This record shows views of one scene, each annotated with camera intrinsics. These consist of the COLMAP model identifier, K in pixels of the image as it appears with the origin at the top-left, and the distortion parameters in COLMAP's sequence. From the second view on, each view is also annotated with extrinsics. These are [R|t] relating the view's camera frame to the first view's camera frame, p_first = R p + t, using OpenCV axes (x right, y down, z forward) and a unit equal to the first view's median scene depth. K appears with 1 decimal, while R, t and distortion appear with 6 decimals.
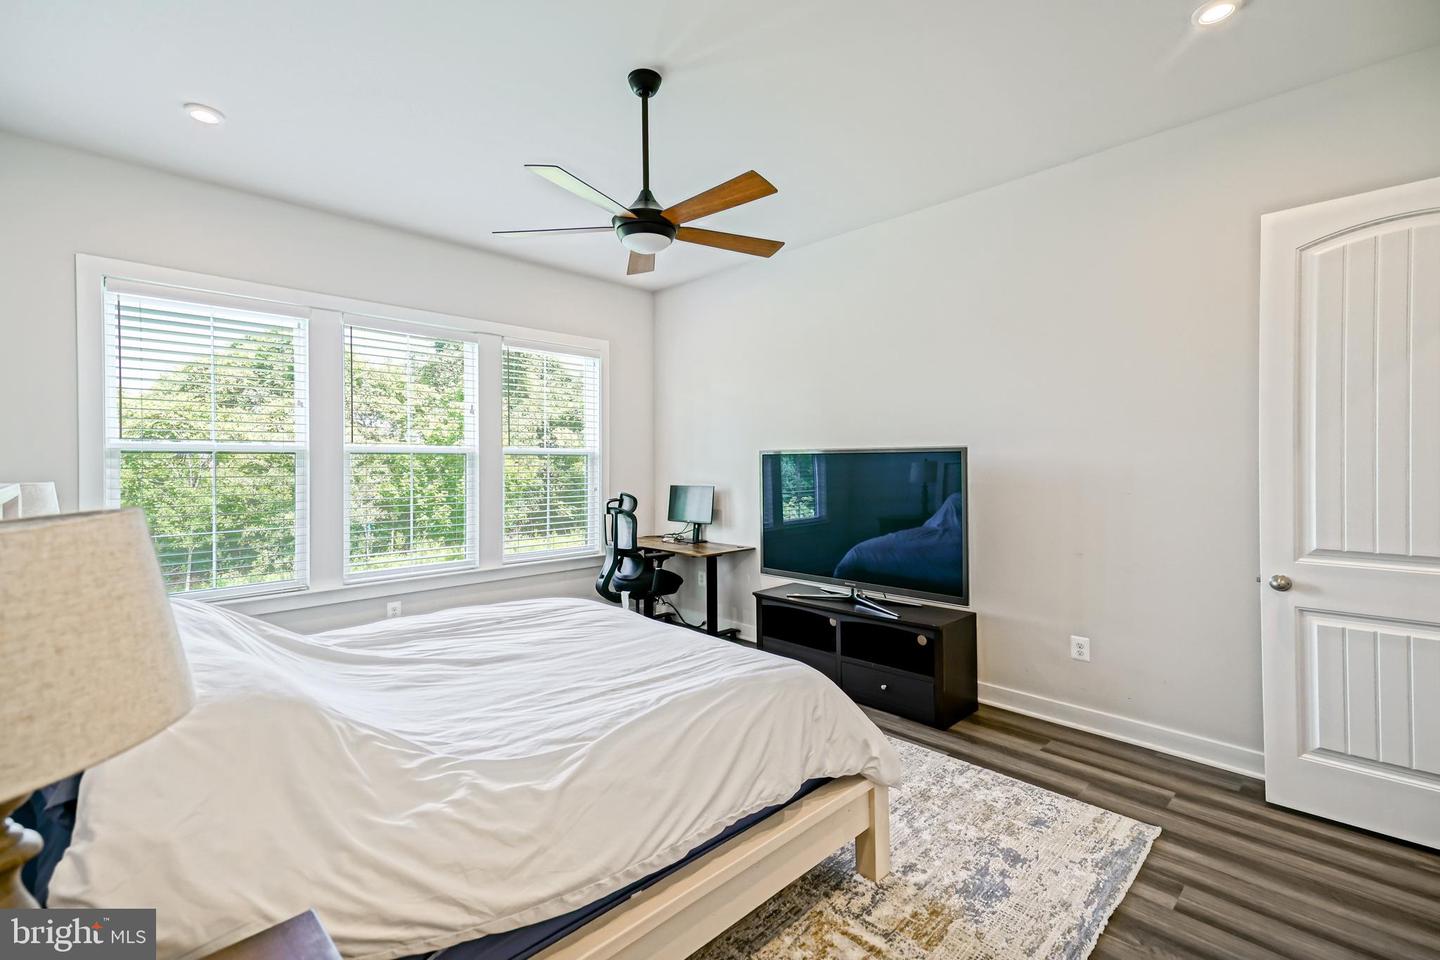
lens RADIAL K [[633.0, 0, 715.7], [0, 633.0, 464.4], [0, 0, 1]] dist [0.025928, -0.000152]
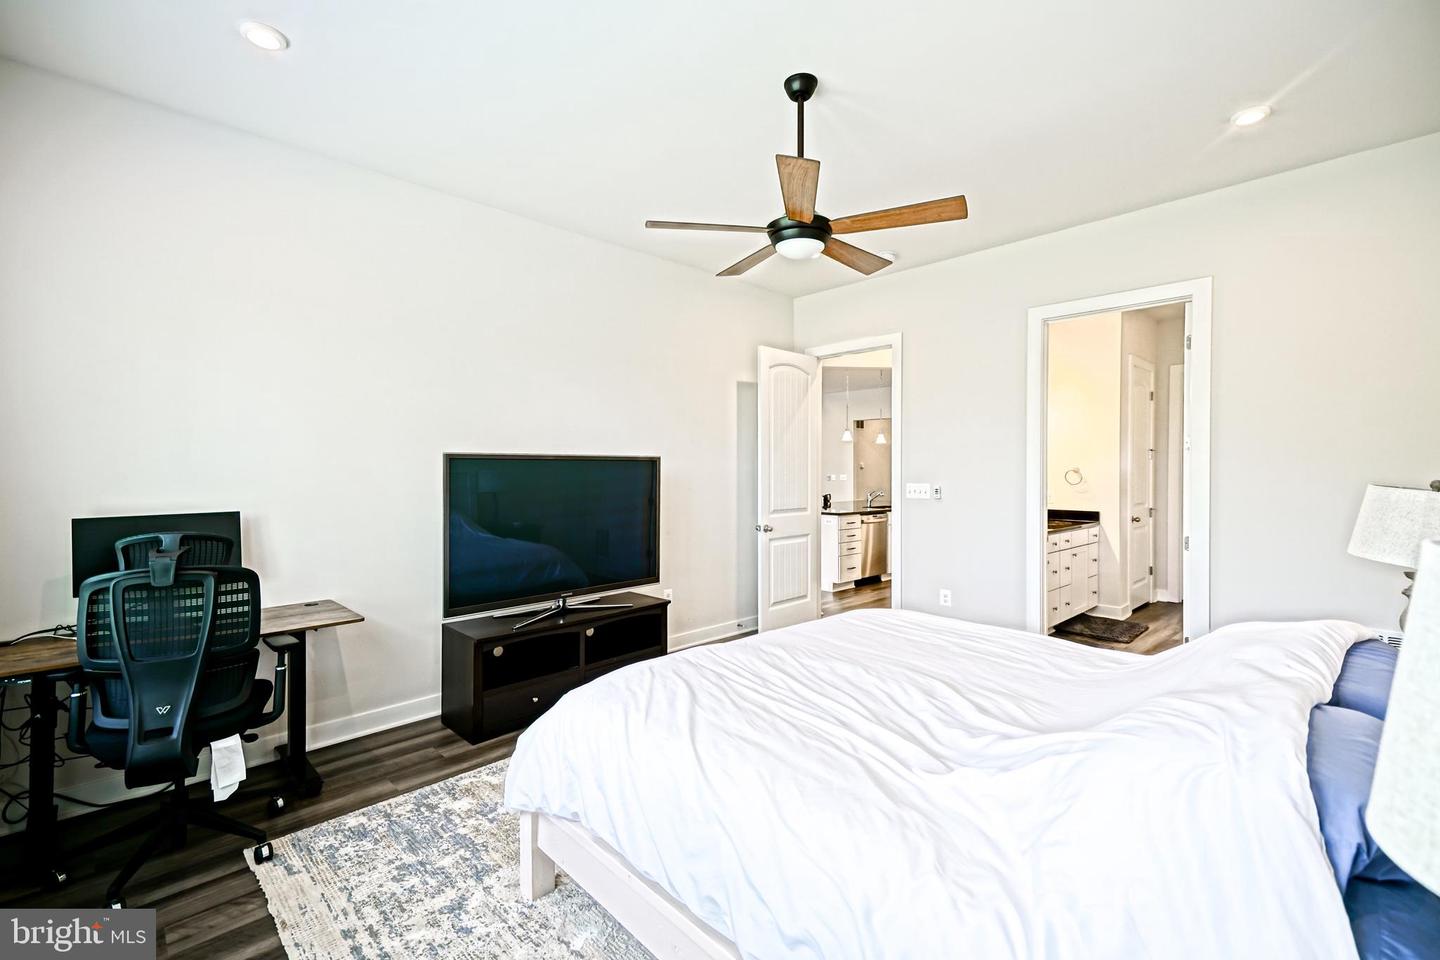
lens RADIAL K [[633.0, 0, 715.7], [0, 633.0, 464.4], [0, 0, 1]] dist [0.025928, -0.000152]
pose [[0.005420, 0.013098, 0.999900, -1.114804], [0.003319, 0.999908, -0.013116, 0.007947], [-0.999980, 0.003390, 0.005377, 1.133000]]
